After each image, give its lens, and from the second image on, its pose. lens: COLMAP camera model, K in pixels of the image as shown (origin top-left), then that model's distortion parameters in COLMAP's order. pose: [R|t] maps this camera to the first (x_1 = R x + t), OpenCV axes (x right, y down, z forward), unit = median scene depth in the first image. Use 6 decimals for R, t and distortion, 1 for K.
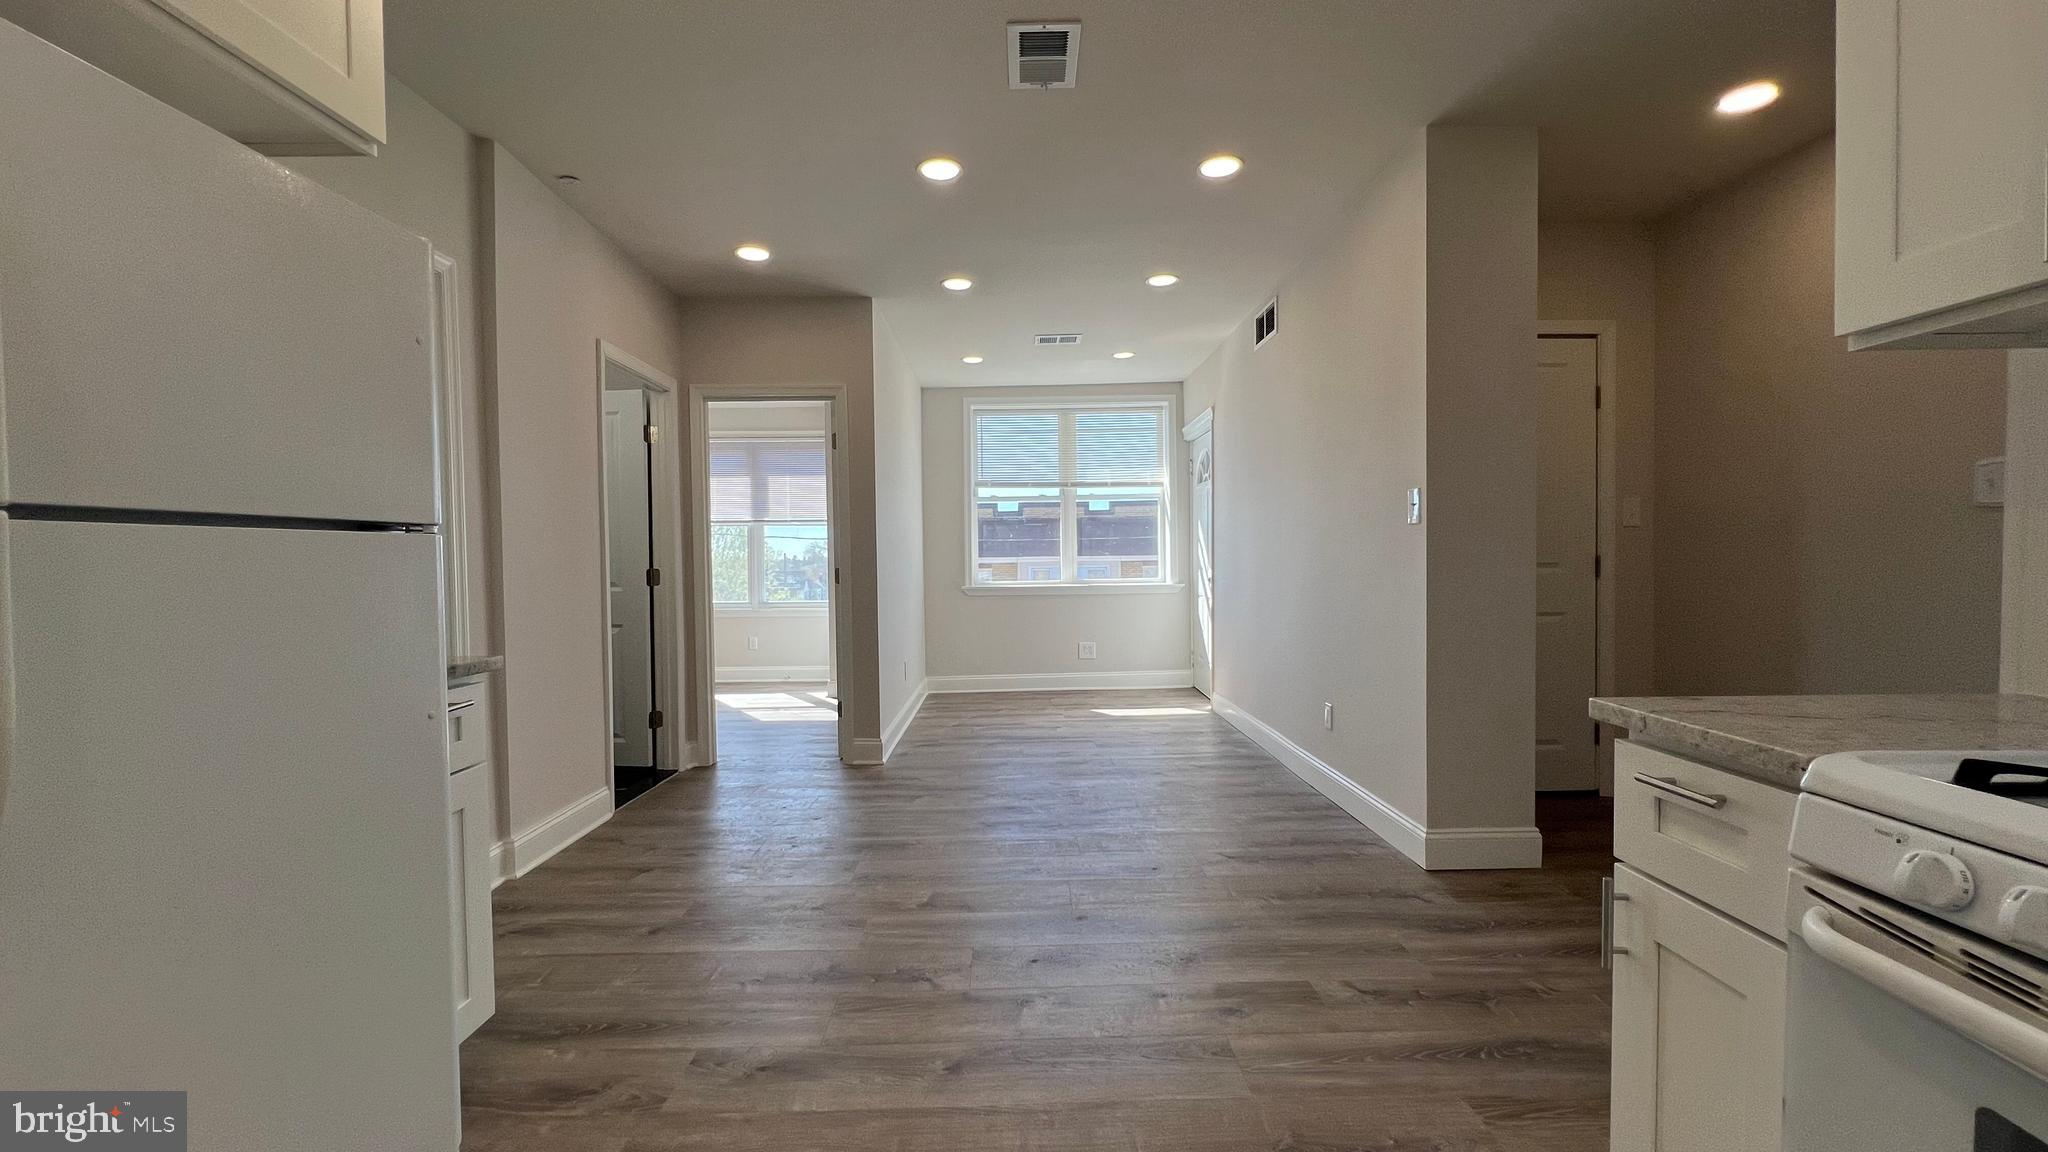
lens RADIAL K [[822.9, 0, 1024.0], [0, 822.9, 576.0], [0, 0, 1]] dist [-0.001182, -0.000433]
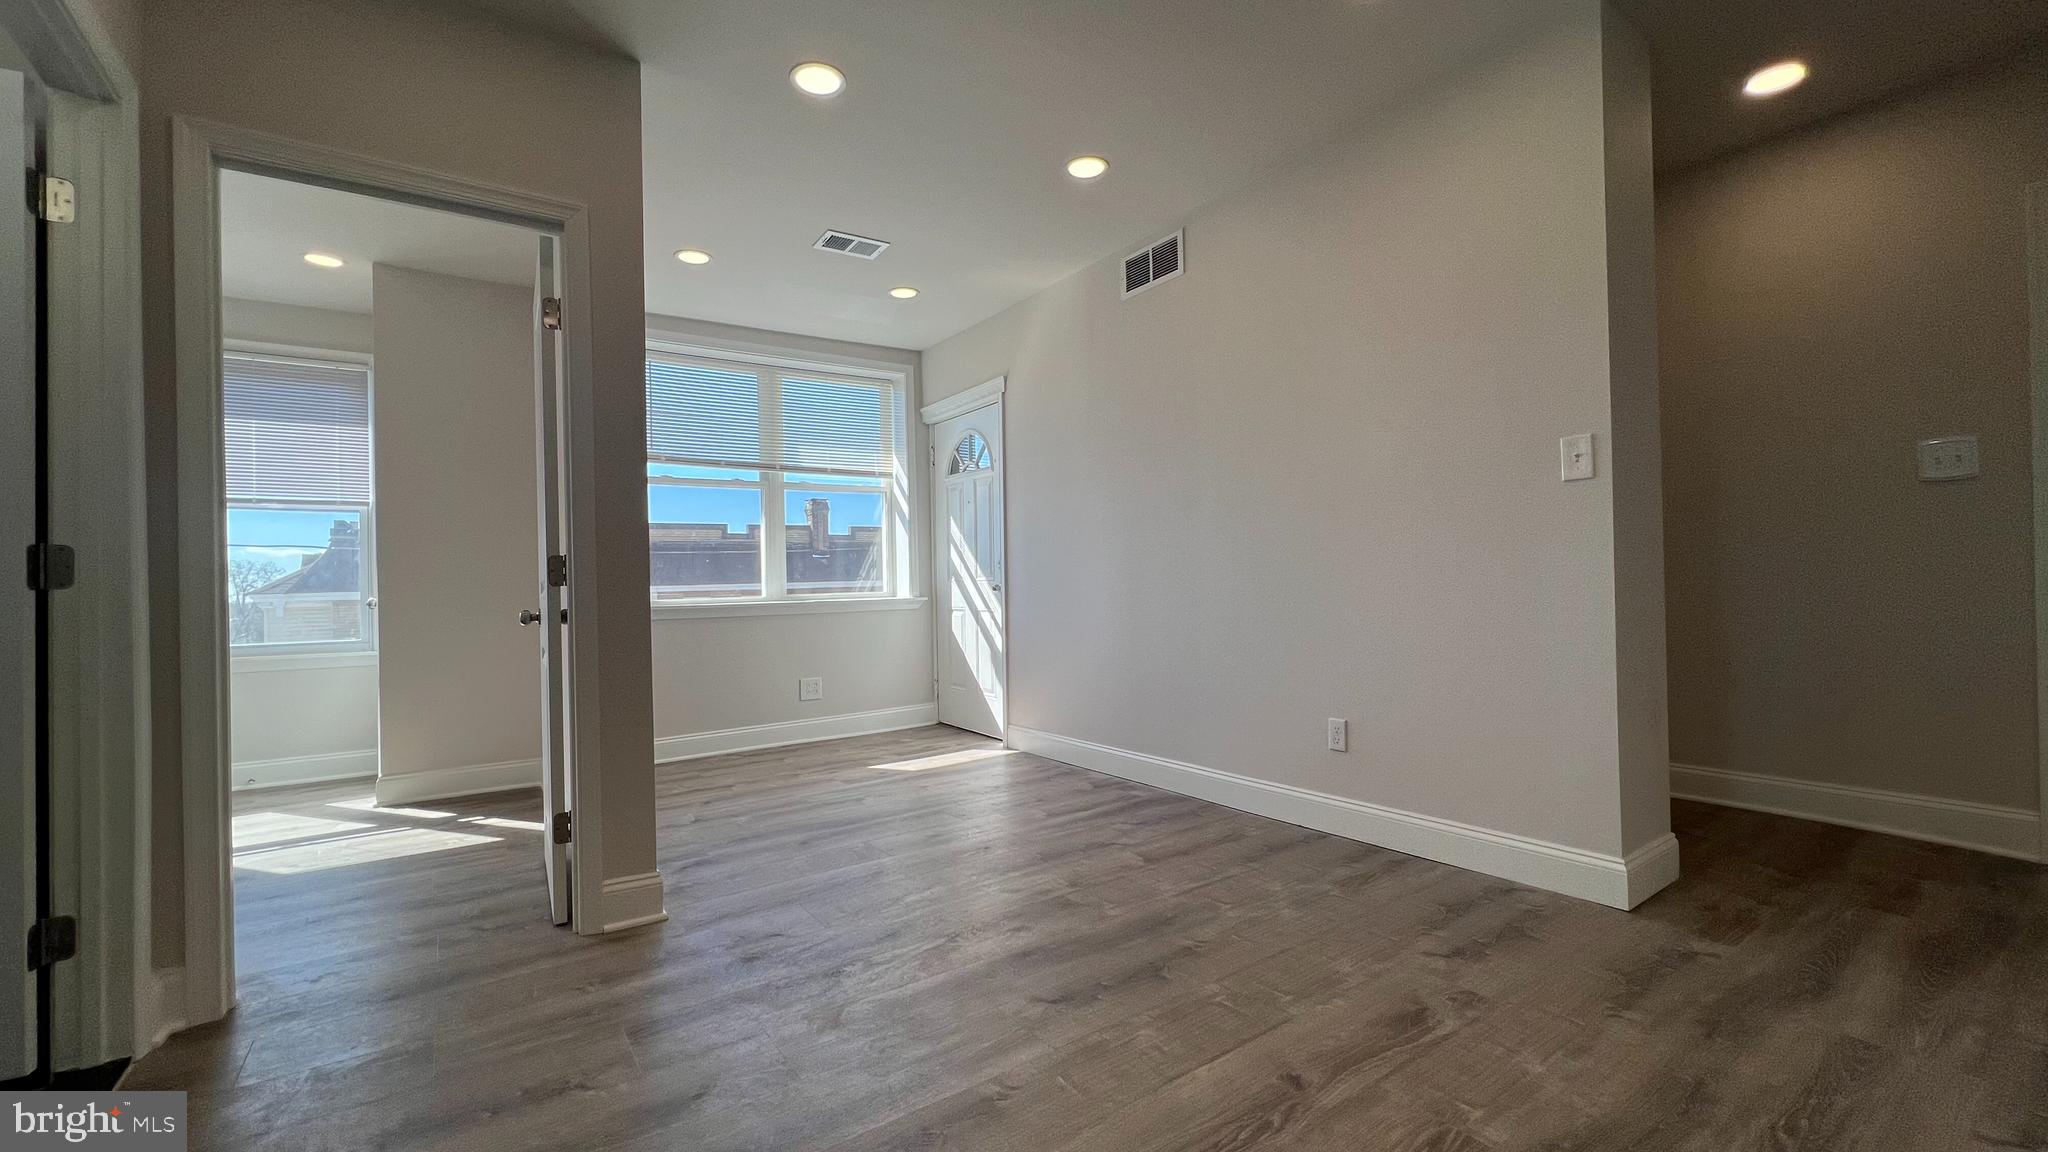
lens RADIAL K [[822.9, 0, 1024.0], [0, 822.9, 576.0], [0, 0, 1]] dist [-0.001182, -0.000433]
pose [[0.829347, -0.000955, 0.558734, -0.212152], [0.024794, 0.999076, -0.035095, 0.022841], [-0.558184, 0.042959, 0.828604, 0.316440]]
